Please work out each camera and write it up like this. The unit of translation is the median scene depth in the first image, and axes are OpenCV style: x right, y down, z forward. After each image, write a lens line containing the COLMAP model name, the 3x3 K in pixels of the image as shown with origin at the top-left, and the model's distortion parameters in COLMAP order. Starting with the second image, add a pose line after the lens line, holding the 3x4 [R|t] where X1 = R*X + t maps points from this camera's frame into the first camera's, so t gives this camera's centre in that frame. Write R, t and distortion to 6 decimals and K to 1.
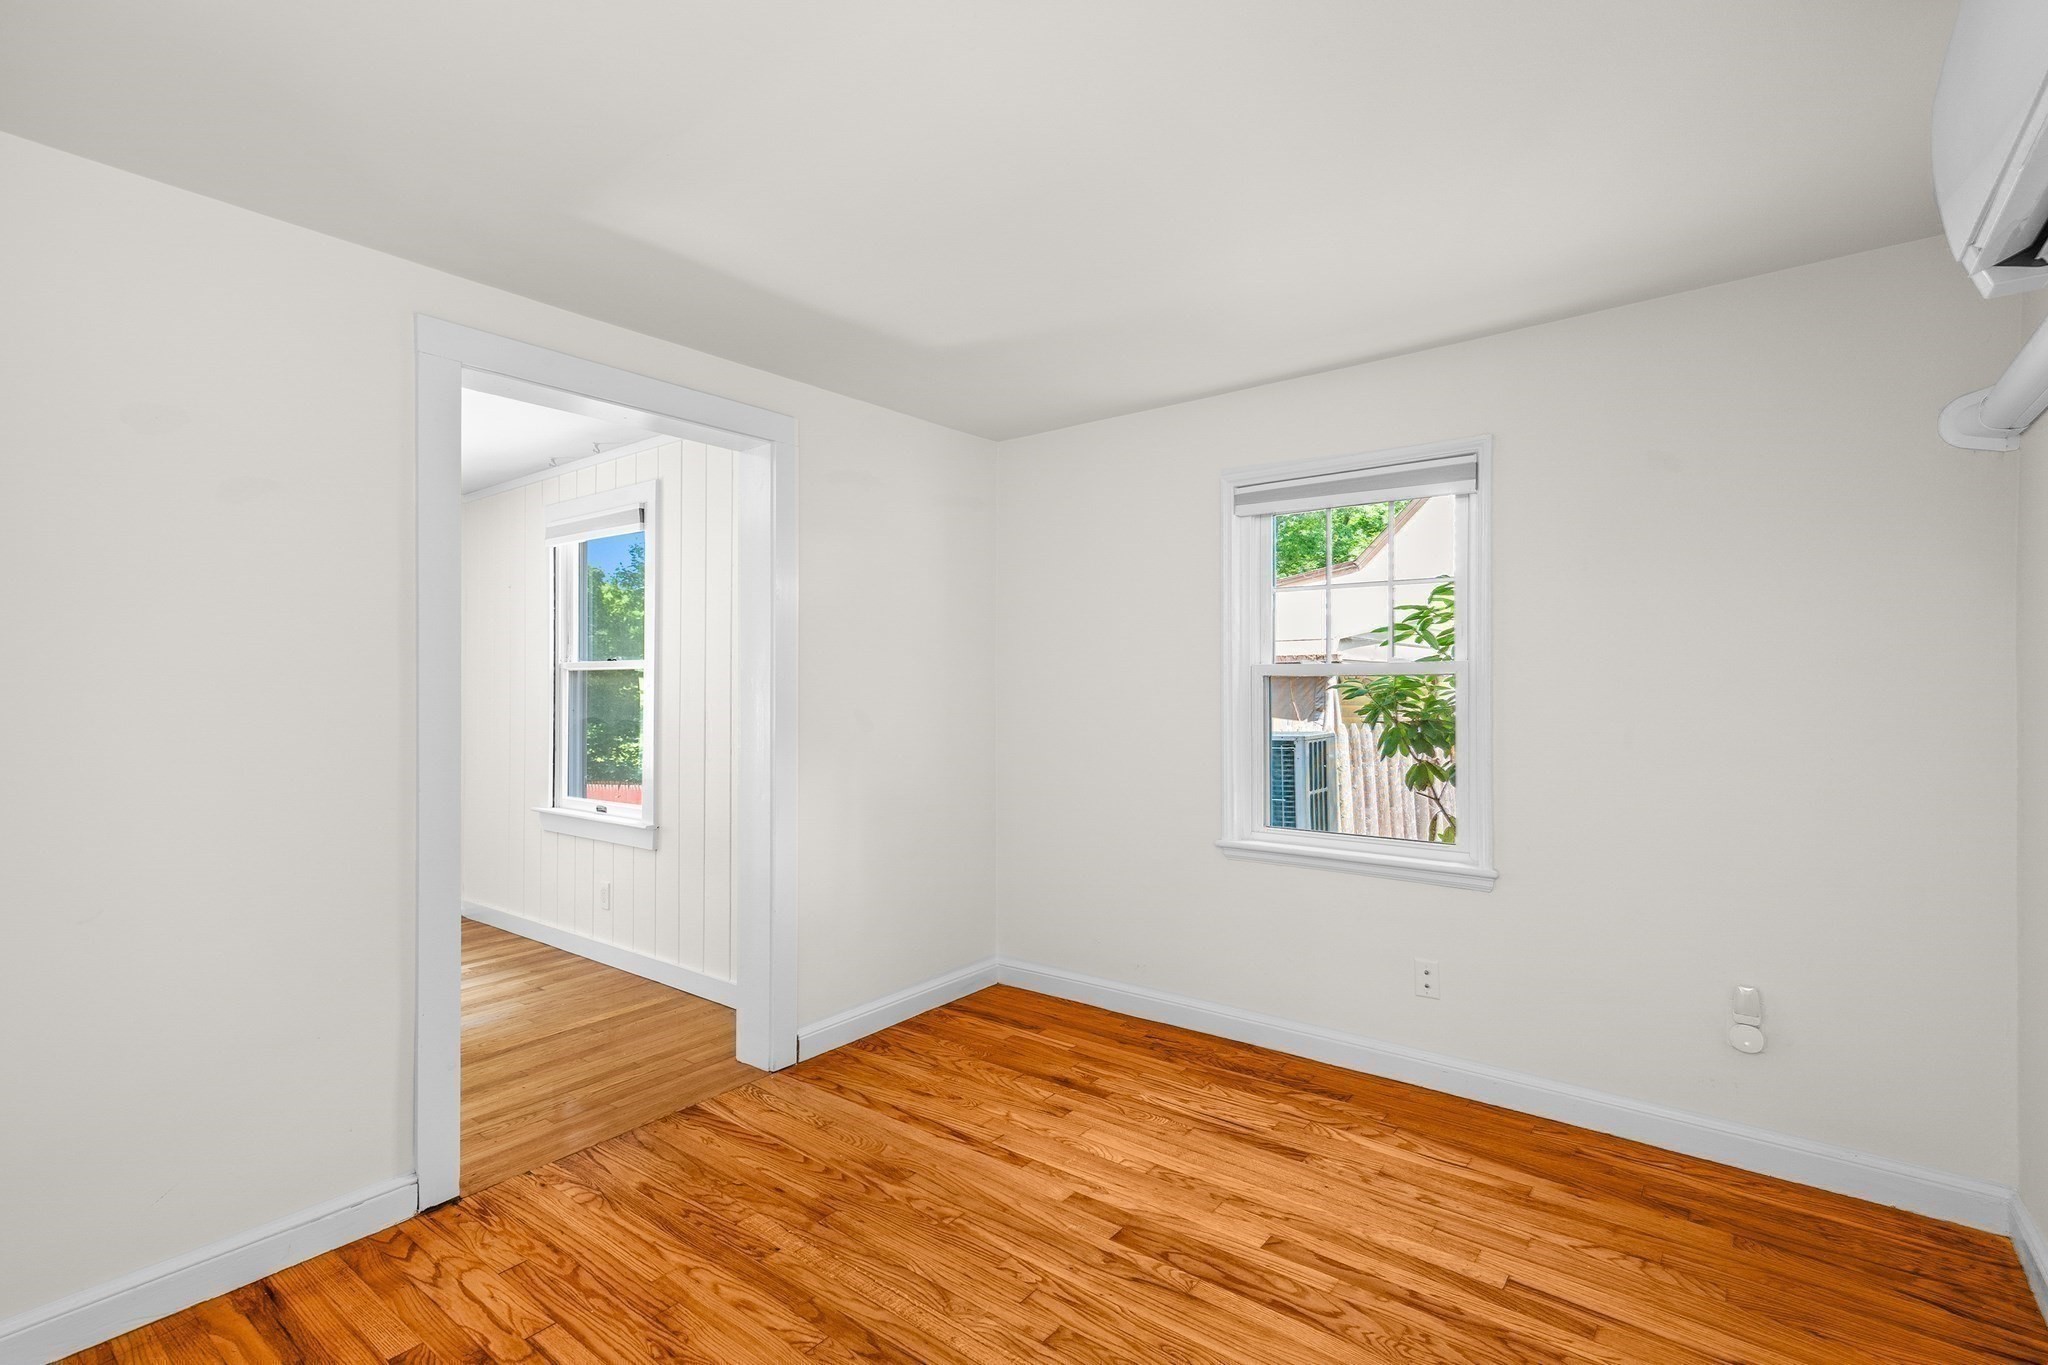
lens RADIAL K [[927.7, 0, 1012.1], [0, 927.7, 687.5], [0, 0, 1]] dist [0.016751, 0.002705]
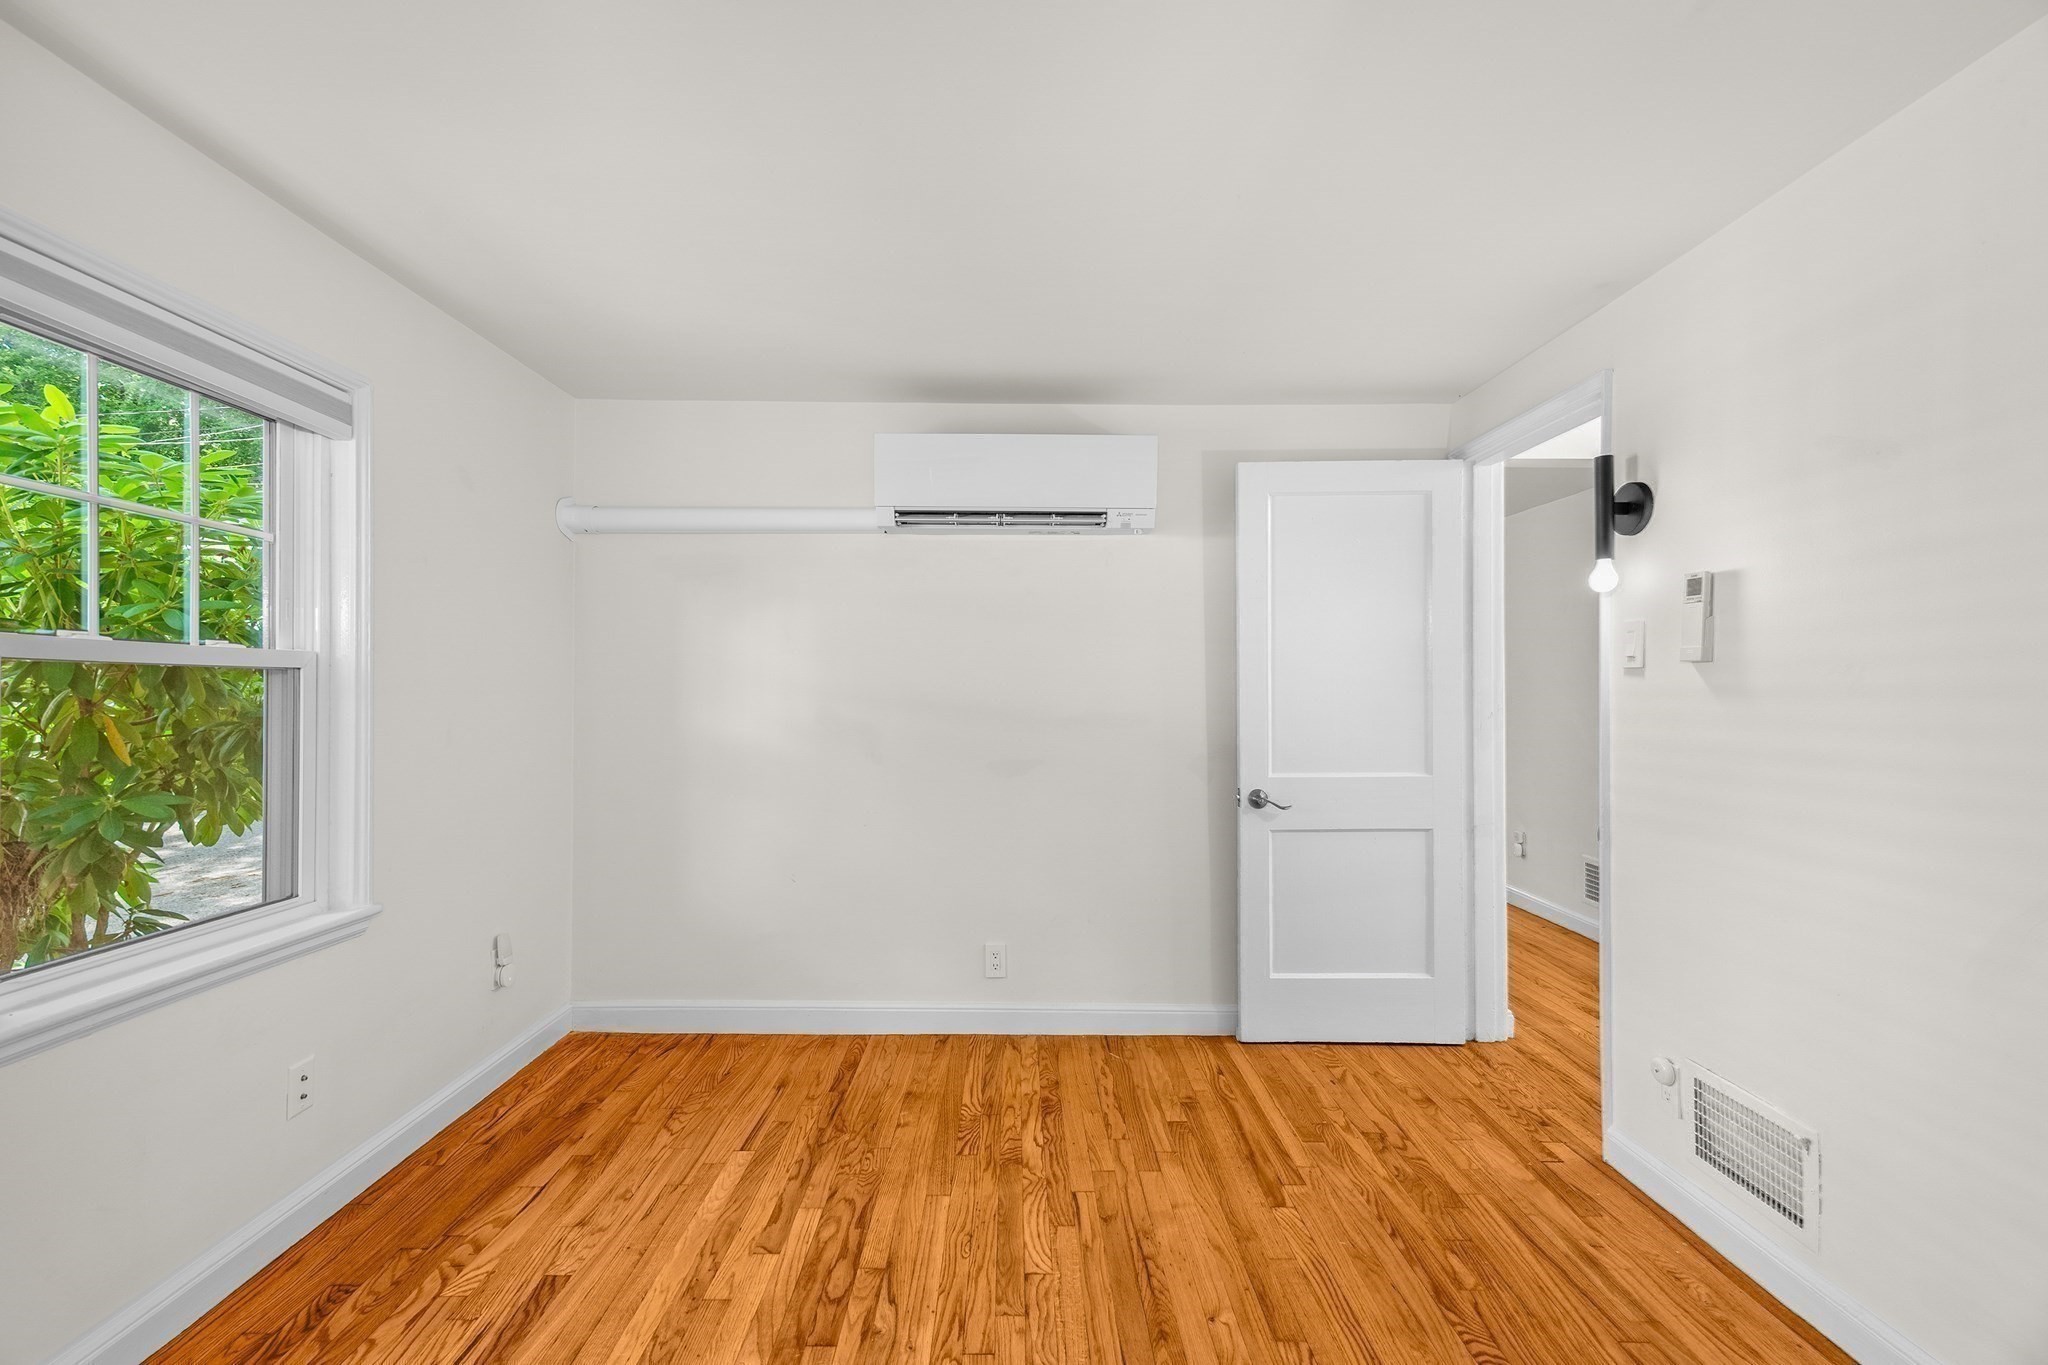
lens RADIAL K [[927.7, 0, 1019.4], [0, 927.7, 688.0], [0, 0, 1]] dist [0.016751, 0.002705]
pose [[-0.630842, 0.004910, 0.775896, -0.667313], [-0.002009, 0.999966, -0.007961, 0.009995], [-0.775909, -0.006581, -0.630811, 1.441170]]
